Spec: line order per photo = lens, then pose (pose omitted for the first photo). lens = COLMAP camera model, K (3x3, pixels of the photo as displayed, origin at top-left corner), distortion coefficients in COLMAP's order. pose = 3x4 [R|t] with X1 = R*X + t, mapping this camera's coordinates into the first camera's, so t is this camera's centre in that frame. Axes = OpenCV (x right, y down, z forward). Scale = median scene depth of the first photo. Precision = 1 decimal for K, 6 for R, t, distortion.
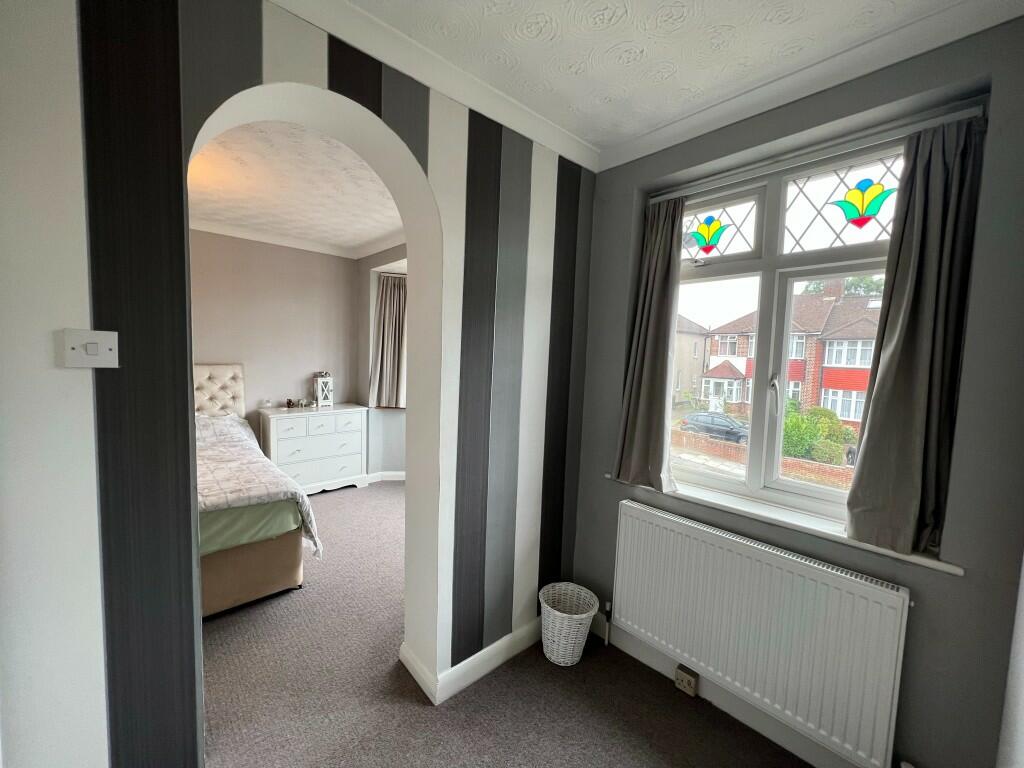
lens RADIAL K [[411.0, 0, 513.7], [0, 411.0, 379.8], [0, 0, 1]] dist [-0.002559, 0.001140]
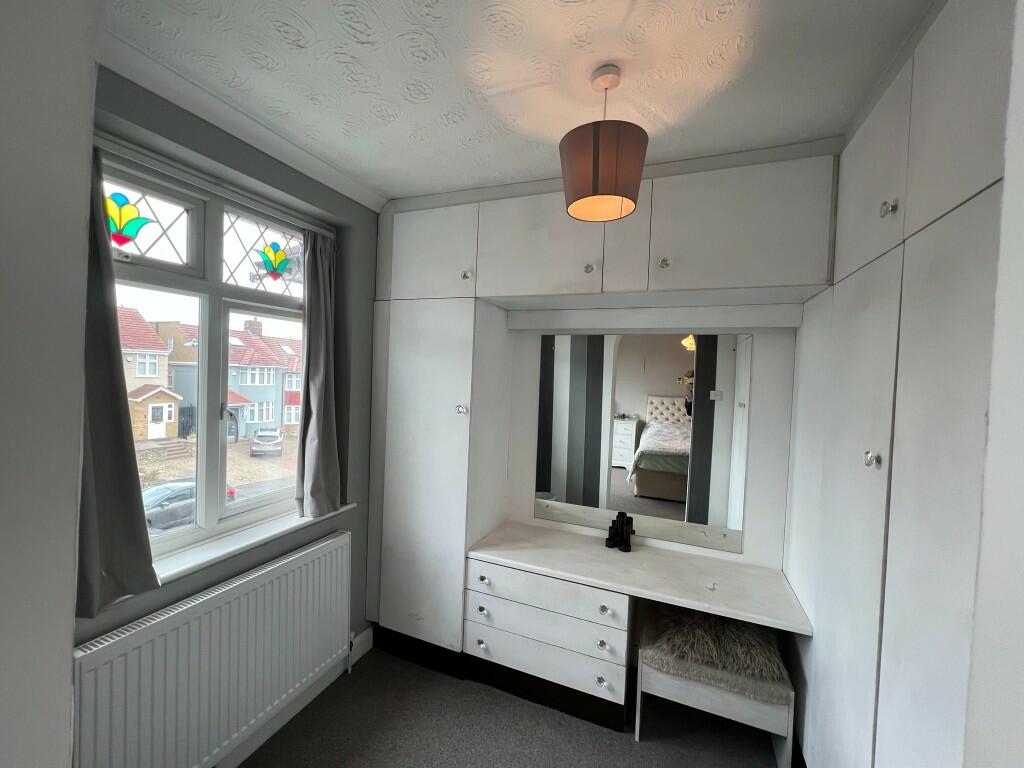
lens RADIAL K [[411.0, 0, 518.4], [0, 411.0, 386.7], [0, 0, 1]] dist [-0.002559, 0.001140]
pose [[-0.418985, -0.070323, 0.905266, -0.565815], [0.005925, 0.996763, 0.080174, -0.132614], [-0.907974, 0.038955, -0.417212, 0.788603]]
